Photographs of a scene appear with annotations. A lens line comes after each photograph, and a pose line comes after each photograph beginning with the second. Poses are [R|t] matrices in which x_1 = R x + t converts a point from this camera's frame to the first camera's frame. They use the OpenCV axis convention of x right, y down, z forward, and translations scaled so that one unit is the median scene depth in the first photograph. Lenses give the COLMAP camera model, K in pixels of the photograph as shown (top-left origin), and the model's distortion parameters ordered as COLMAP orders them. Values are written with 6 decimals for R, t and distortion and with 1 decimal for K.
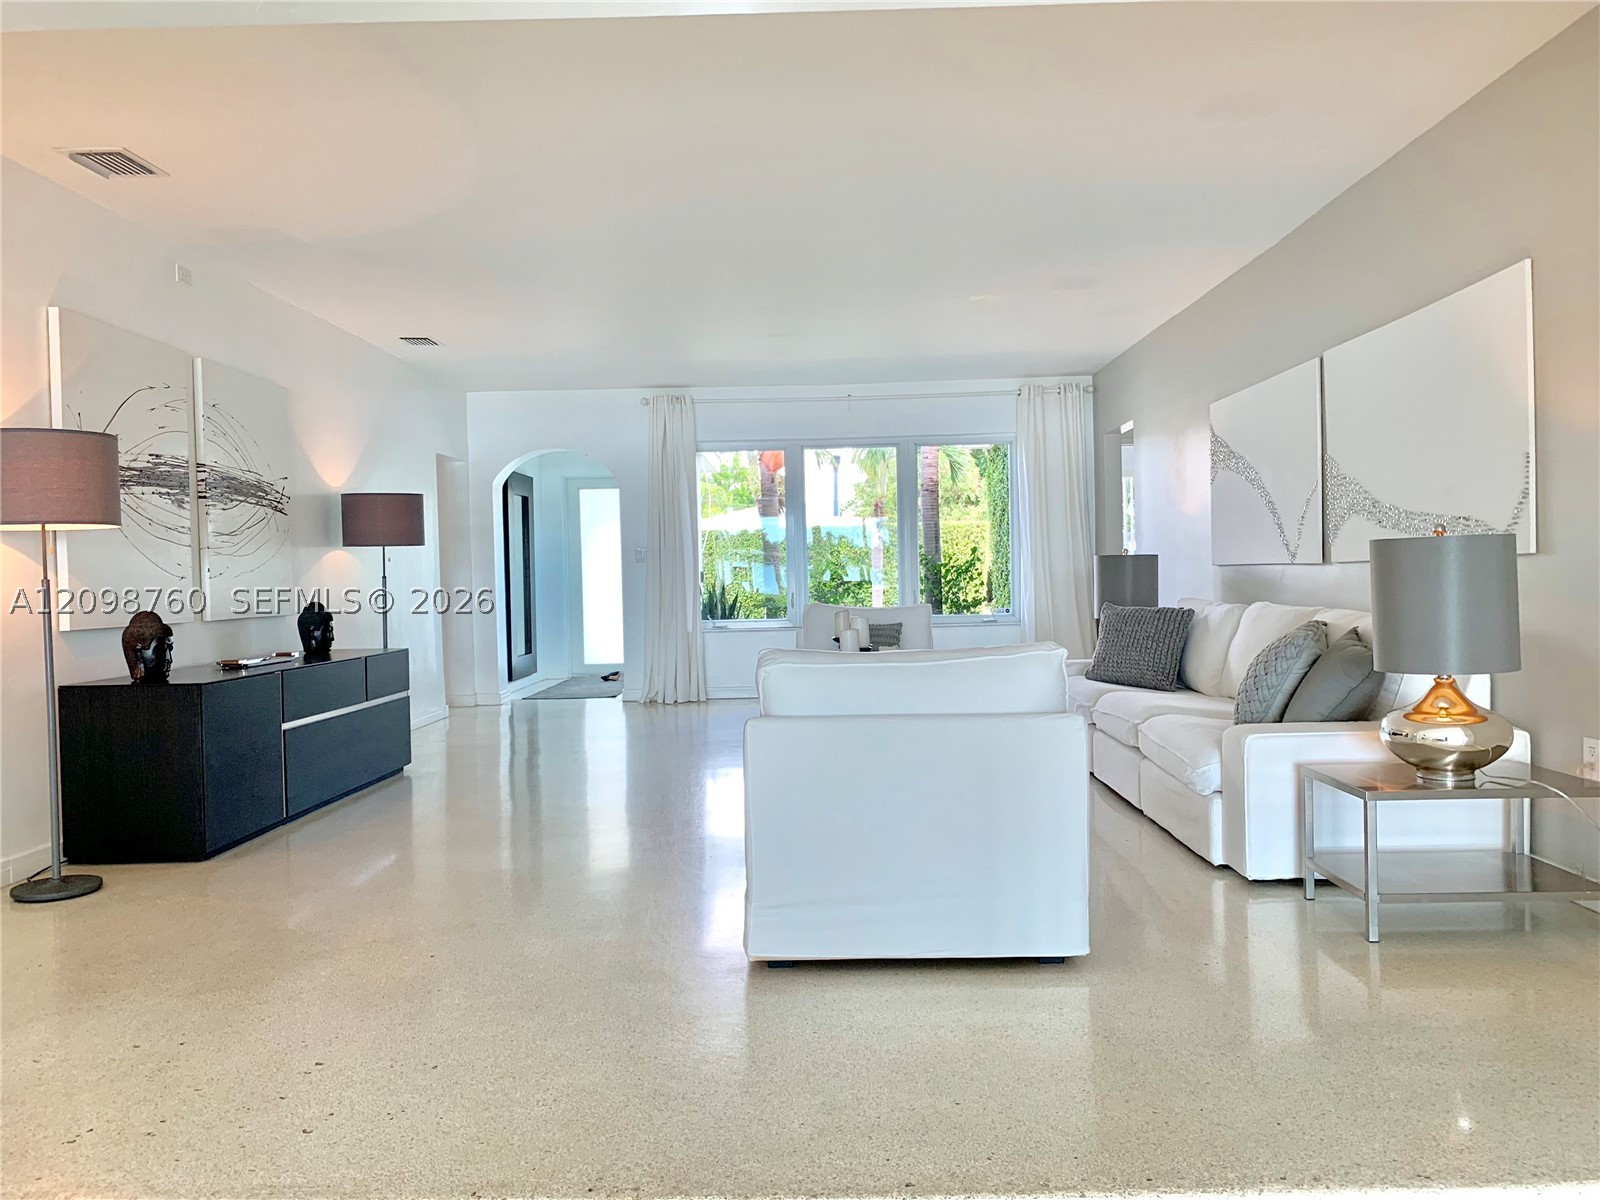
lens RADIAL K [[1248.4, 0, 800.0], [0, 1248.4, 600.0], [0, 0, 1]] dist [0.143029, -0.345587]
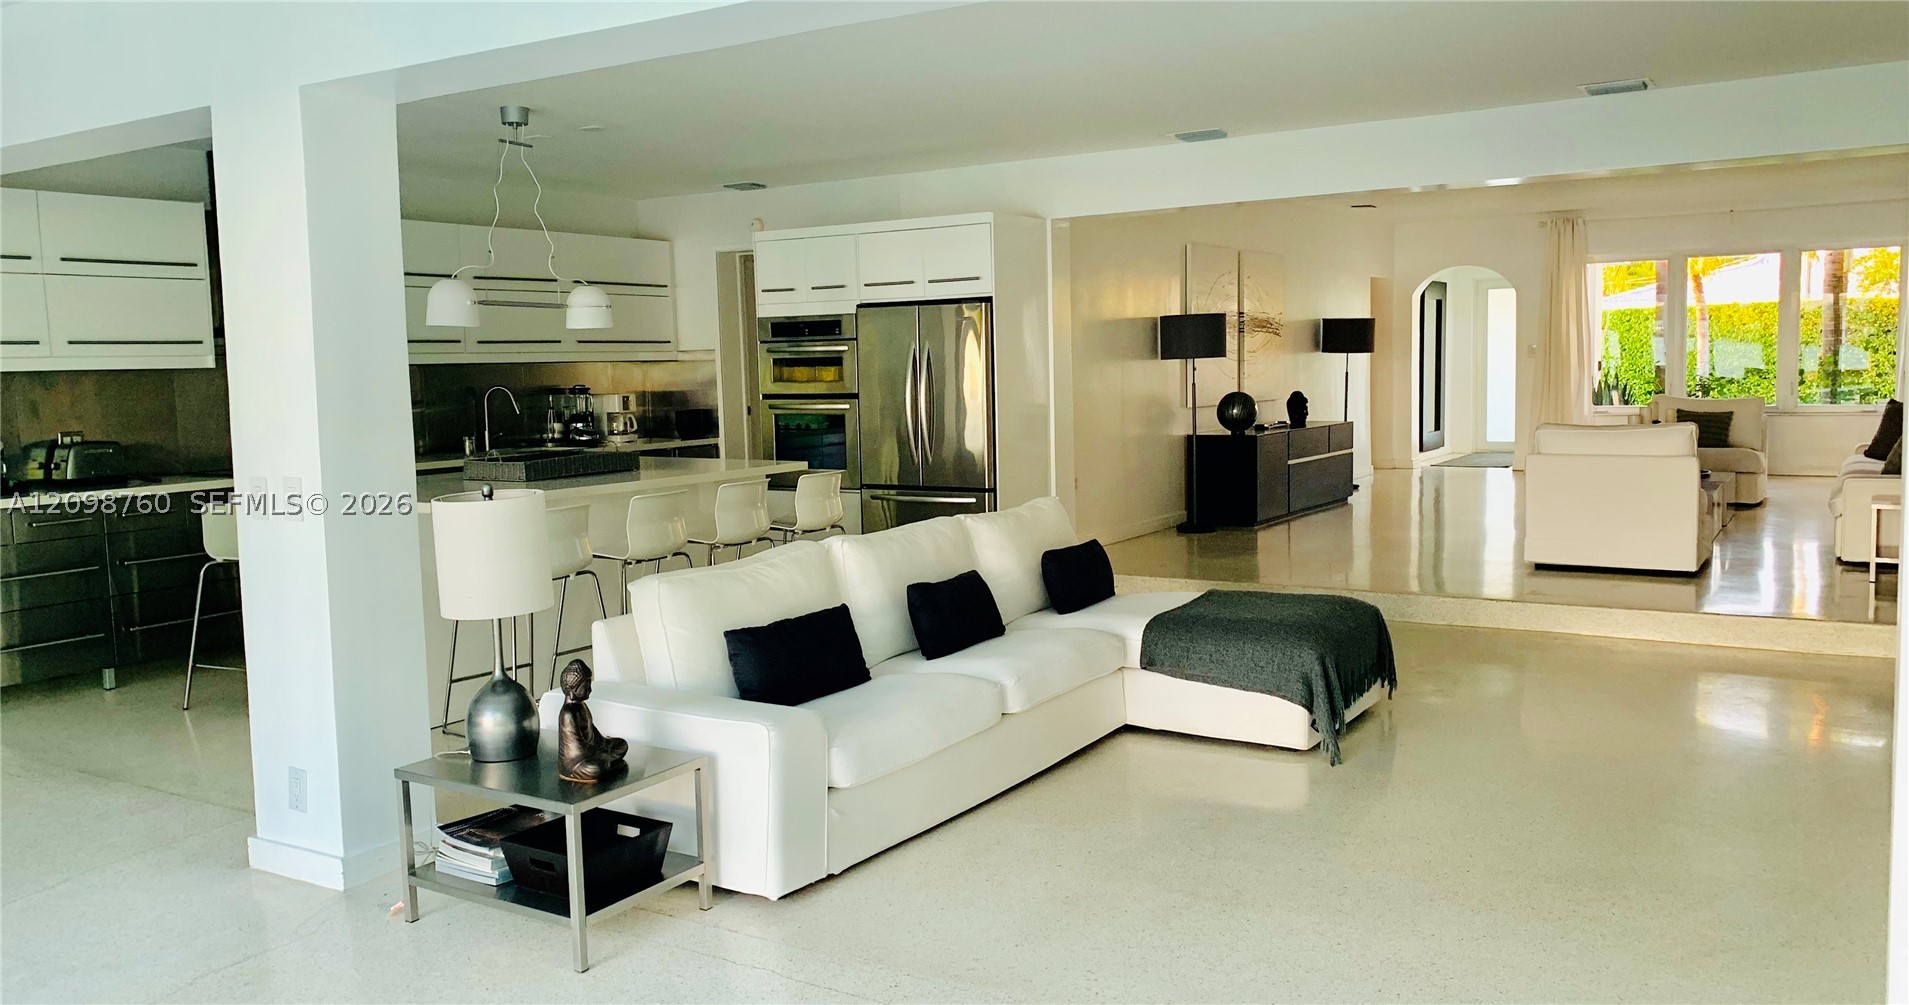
lens RADIAL K [[1399.3, 0, 952.4], [0, 1399.3, 455.5], [0, 0, 1]] dist [0.067176, -0.000280]
pose [[0.851901, 0.040294, -0.522151, 0.131418], [-0.009898, 0.998096, 0.060873, -0.015122], [0.523610, -0.046690, 0.850678, -0.550353]]
